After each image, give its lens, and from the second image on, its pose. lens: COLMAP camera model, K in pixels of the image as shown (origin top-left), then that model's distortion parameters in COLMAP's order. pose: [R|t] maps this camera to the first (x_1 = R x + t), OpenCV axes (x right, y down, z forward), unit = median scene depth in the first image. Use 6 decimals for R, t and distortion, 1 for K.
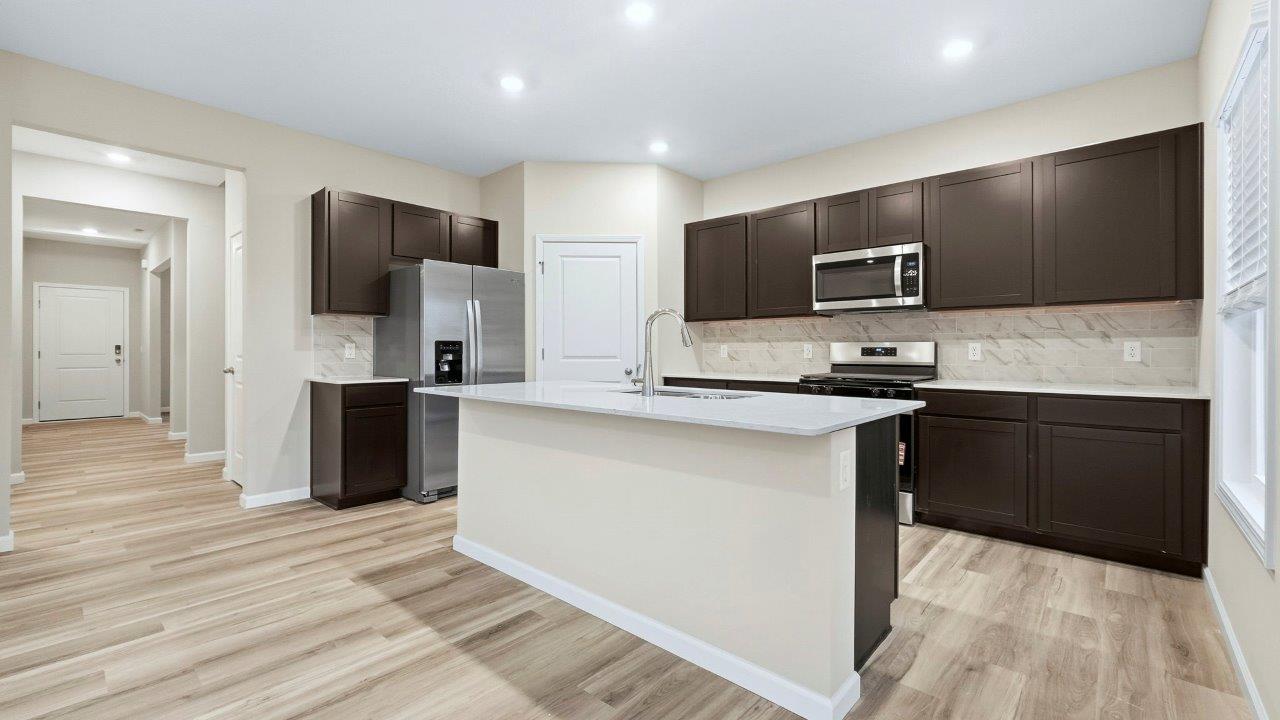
lens RADIAL K [[536.5, 0, 634.7], [0, 536.5, 356.2], [0, 0, 1]] dist [-0.016081, 0.004956]
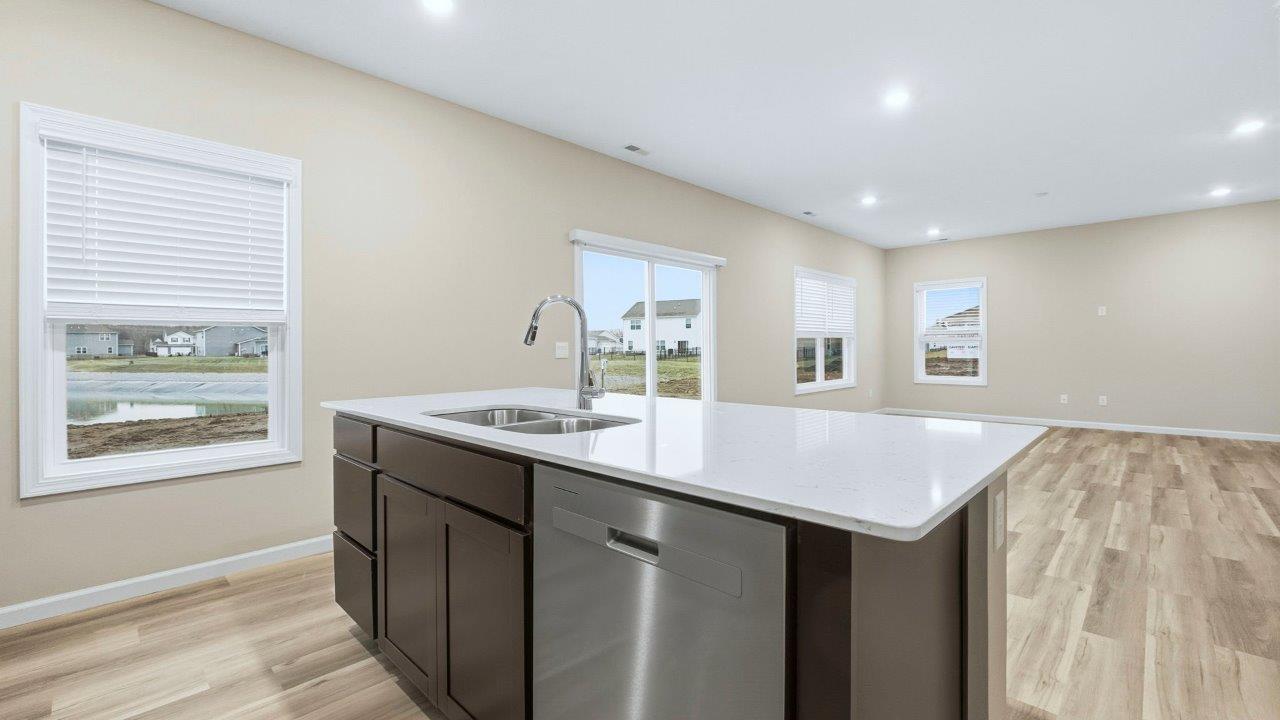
lens RADIAL K [[536.5, 0, 631.2], [0, 536.5, 346.3], [0, 0, 1]] dist [-0.016081, 0.004956]
pose [[-0.999118, 0.006739, 0.041444, -0.053342], [0.006918, 0.999967, 0.004162, -0.013282], [-0.041415, 0.004445, -0.999132, 1.201978]]
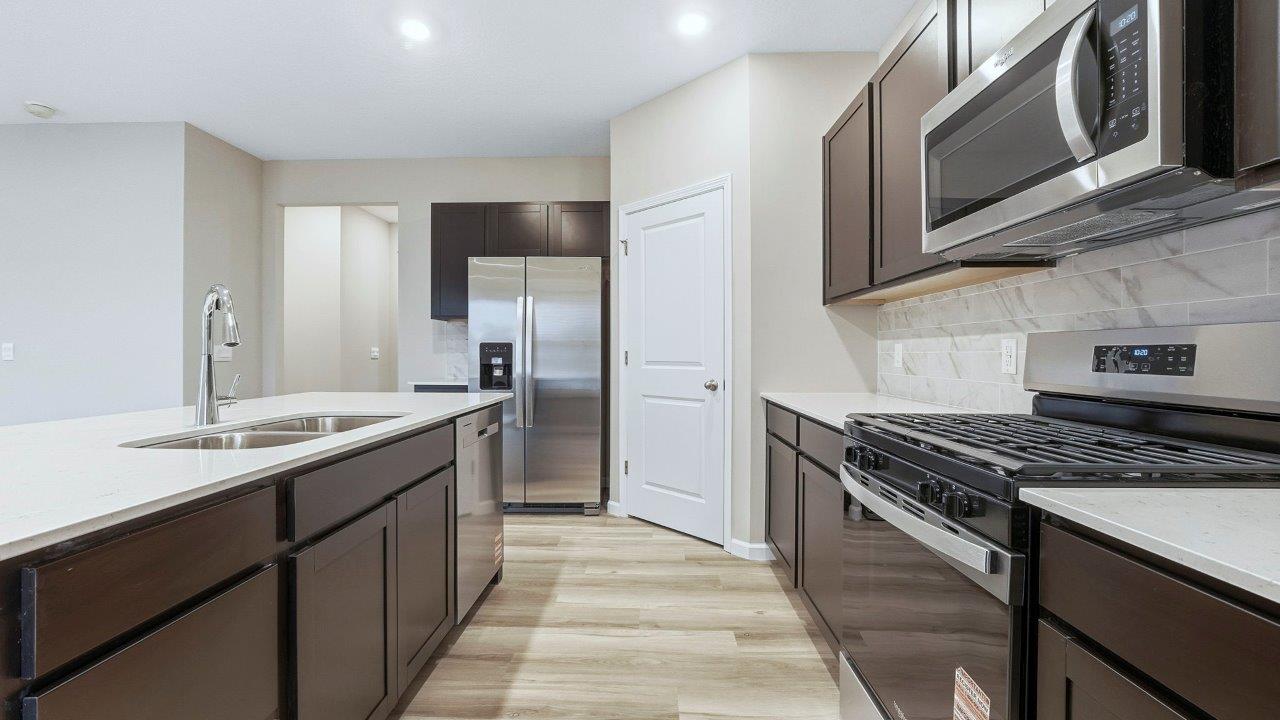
lens RADIAL K [[536.5, 0, 636.1], [0, 536.5, 354.1], [0, 0, 1]] dist [-0.016081, 0.004956]
pose [[0.654502, 0.001796, -0.756058, 0.565222], [-0.008479, 0.999952, -0.004965, -0.007782], [0.756012, 0.009660, 0.654486, 0.654968]]
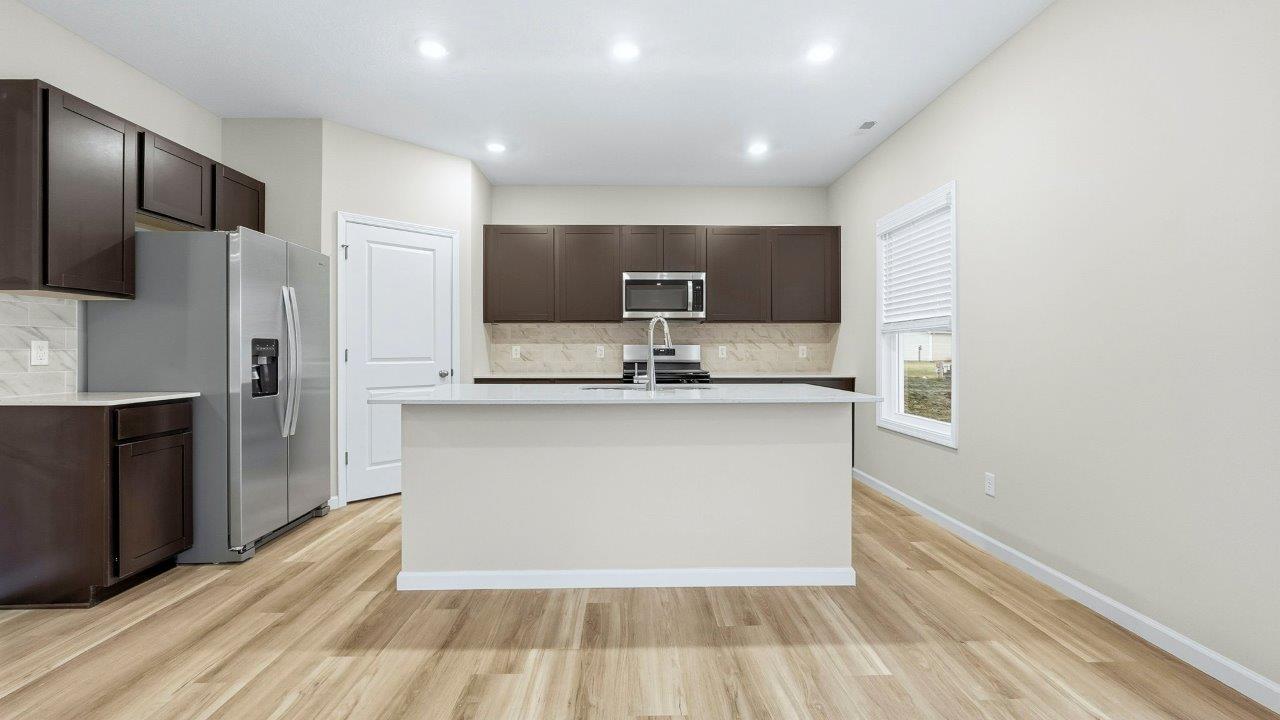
lens RADIAL K [[536.5, 0, 635.7], [0, 536.5, 350.7], [0, 0, 1]] dist [-0.016081, 0.004956]
pose [[0.727906, -0.000451, 0.685676, -0.541568], [0.007595, 0.999944, -0.007405, -0.002858], [-0.685634, 0.010598, 0.727869, 0.115461]]
